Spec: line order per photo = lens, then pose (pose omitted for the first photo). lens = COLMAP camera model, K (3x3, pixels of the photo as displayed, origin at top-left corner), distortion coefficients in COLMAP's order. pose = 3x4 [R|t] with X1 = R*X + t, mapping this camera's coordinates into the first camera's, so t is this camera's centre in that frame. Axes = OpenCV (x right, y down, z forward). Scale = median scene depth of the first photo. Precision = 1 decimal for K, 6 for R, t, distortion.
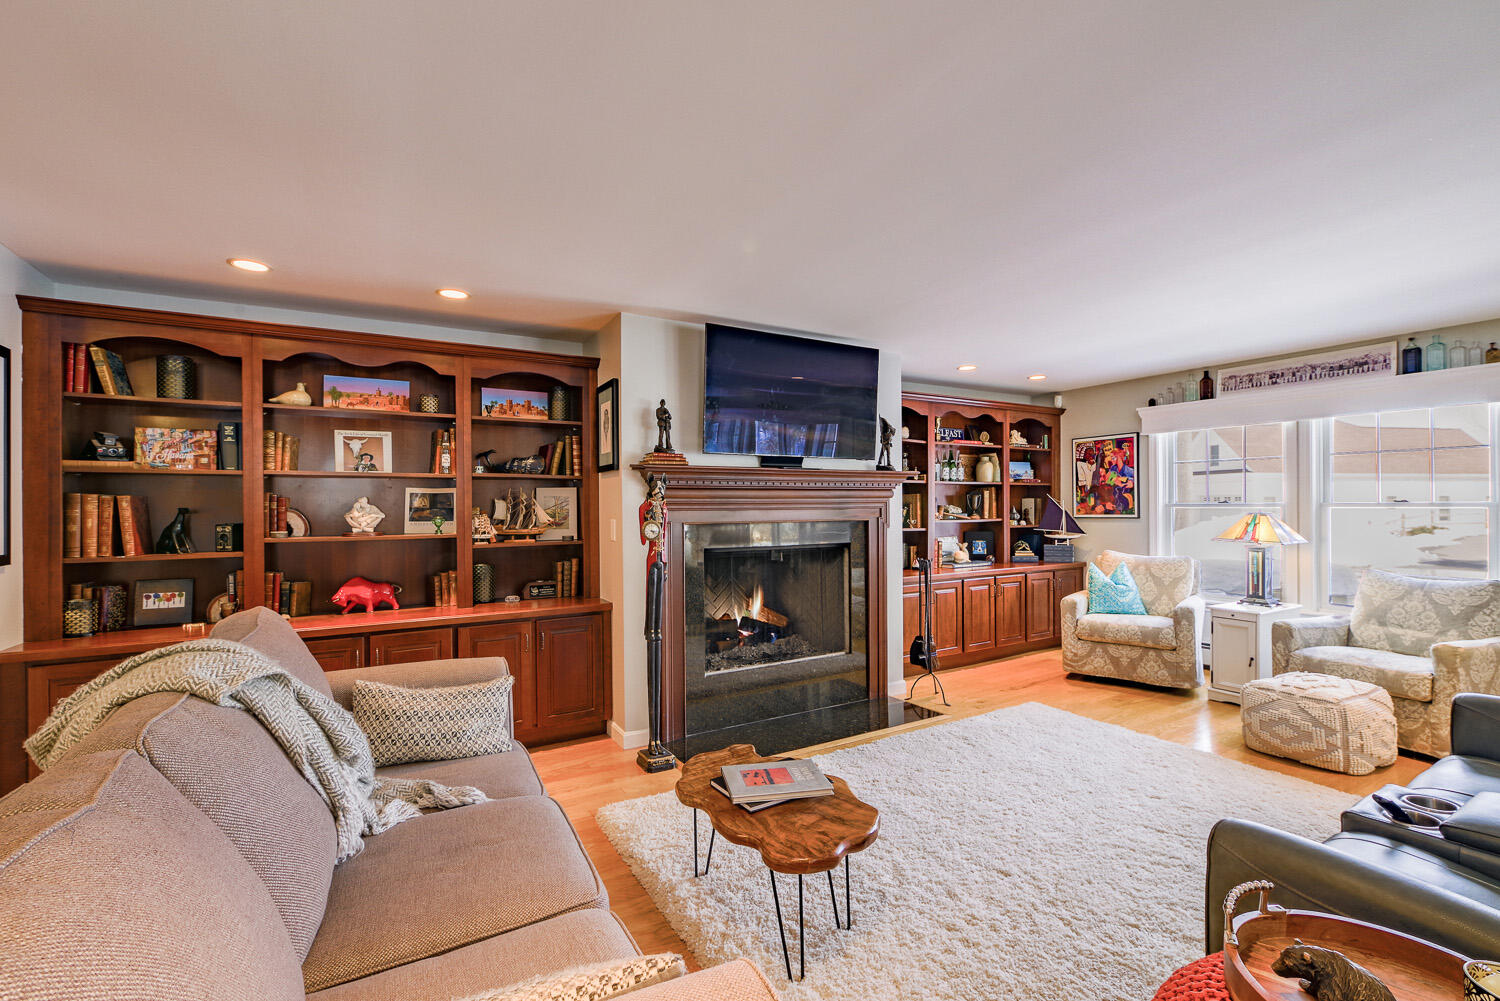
lens RADIAL K [[647.9, 0, 753.1], [0, 647.9, 504.6], [0, 0, 1]] dist [-0.007153, -0.000589]
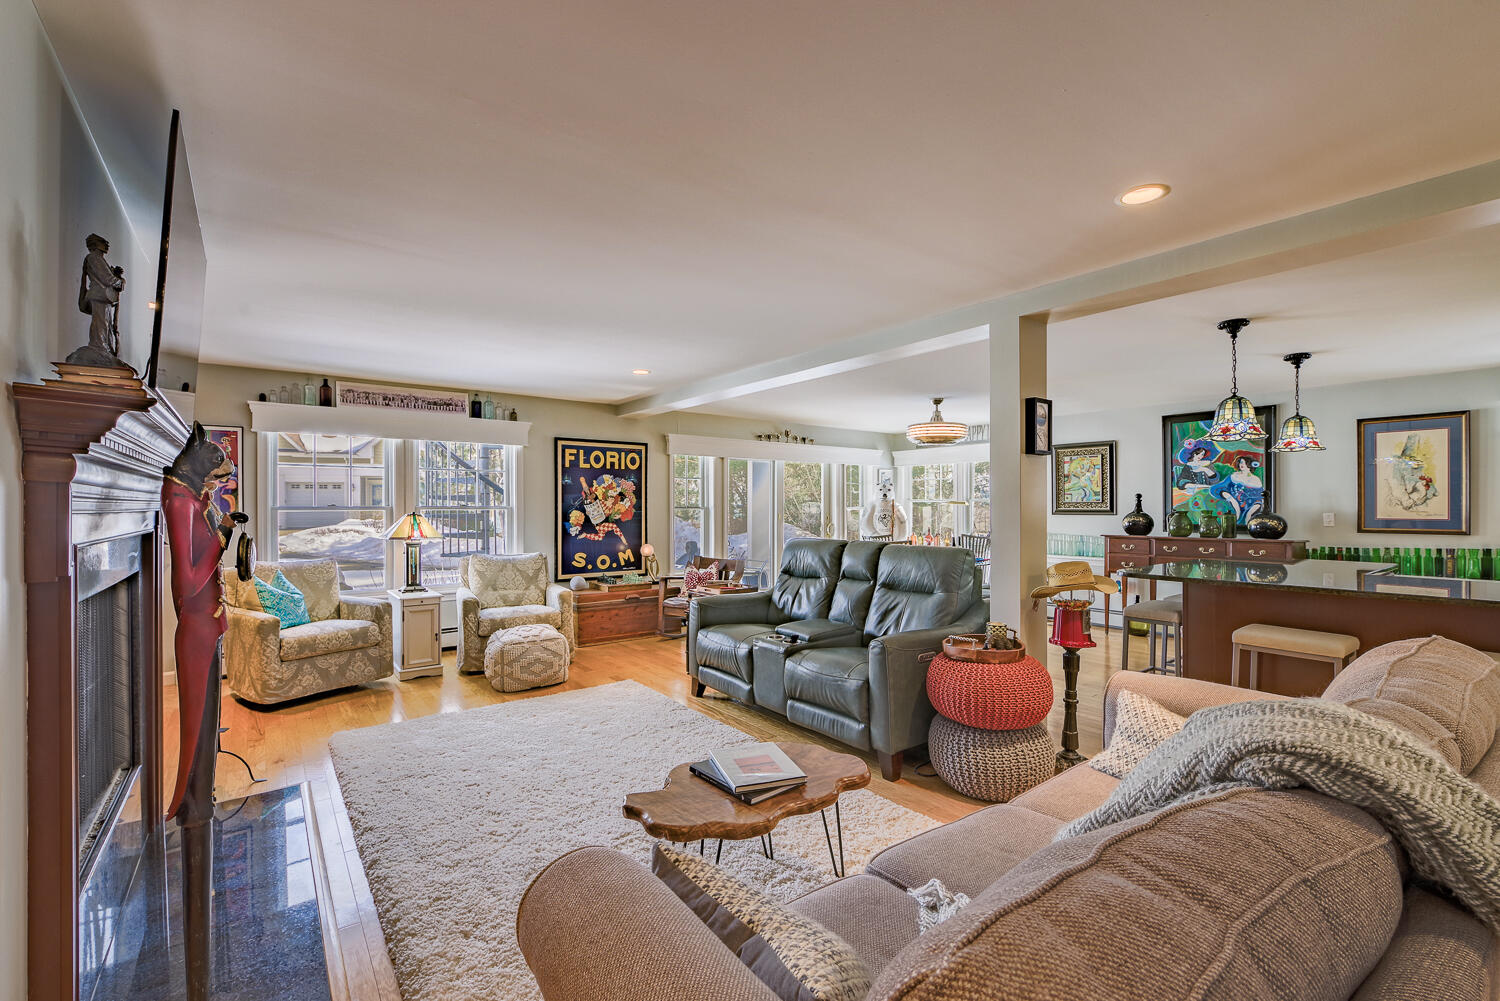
lens RADIAL K [[647.9, 0, 738.6], [0, 647.9, 504.2], [0, 0, 1]] dist [-0.007153, -0.000589]
pose [[-0.106747, 0.006165, 0.994267, -0.470832], [0.000374, 0.999981, -0.006160, 0.001240], [-0.994286, -0.000285, -0.106747, 0.526125]]
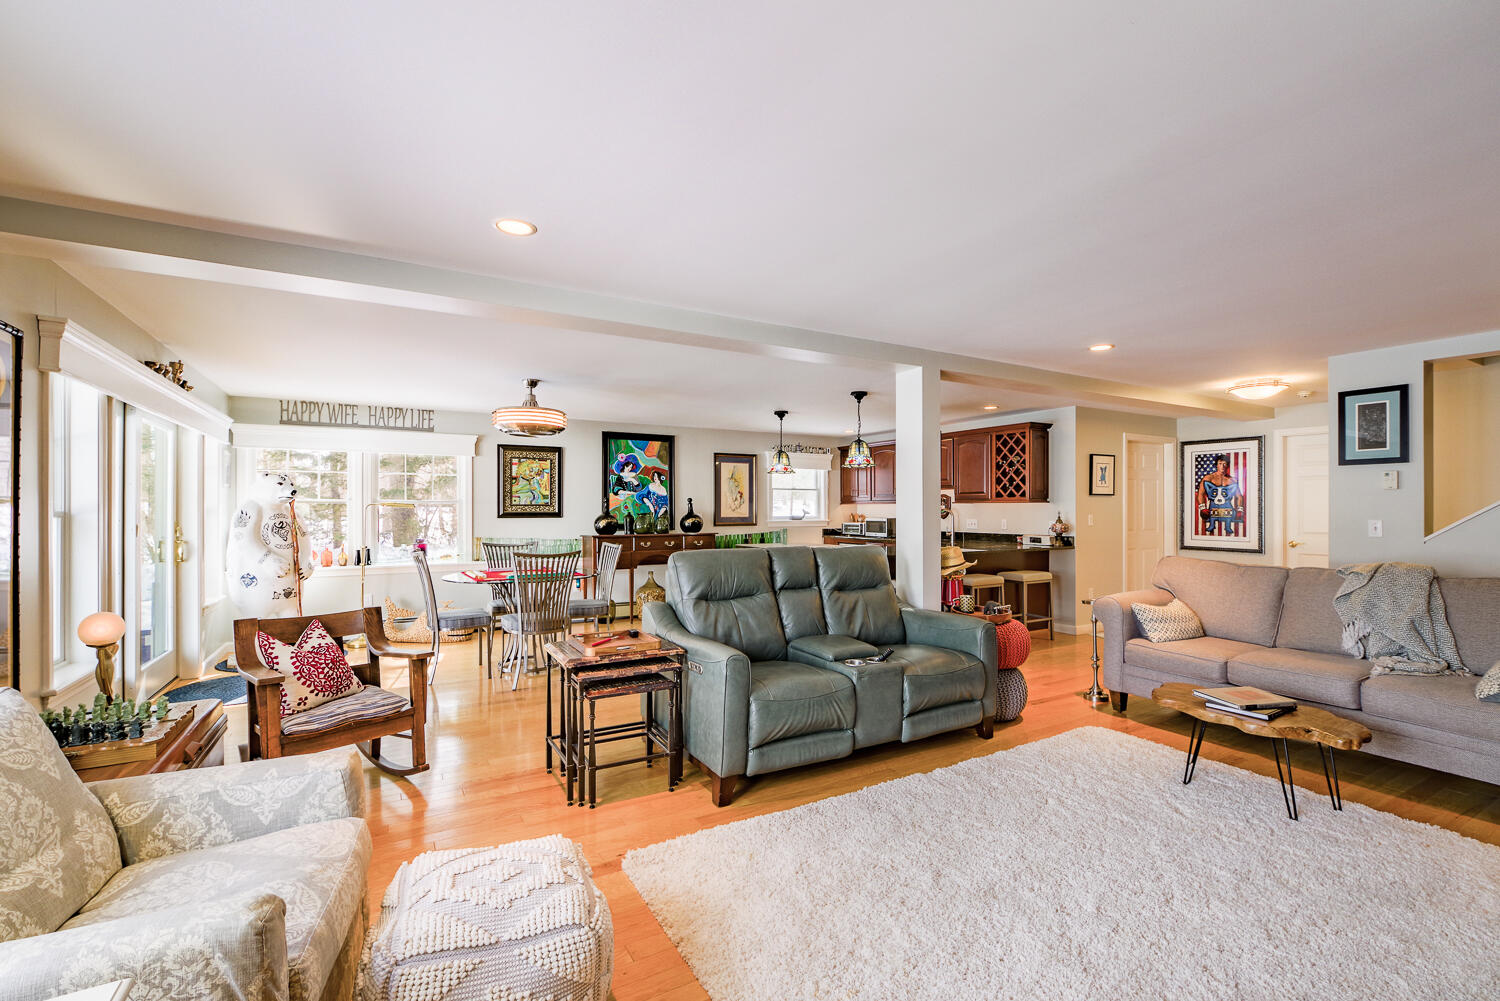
lens RADIAL K [[647.9, 0, 753.3], [0, 647.9, 503.0], [0, 0, 1]] dist [-0.007153, -0.000589]
pose [[-0.999365, 0.001687, 0.035591, 0.403866], [0.001306, 0.999942, -0.010732, -0.000176], [-0.035607, -0.010679, -0.999309, 1.084957]]
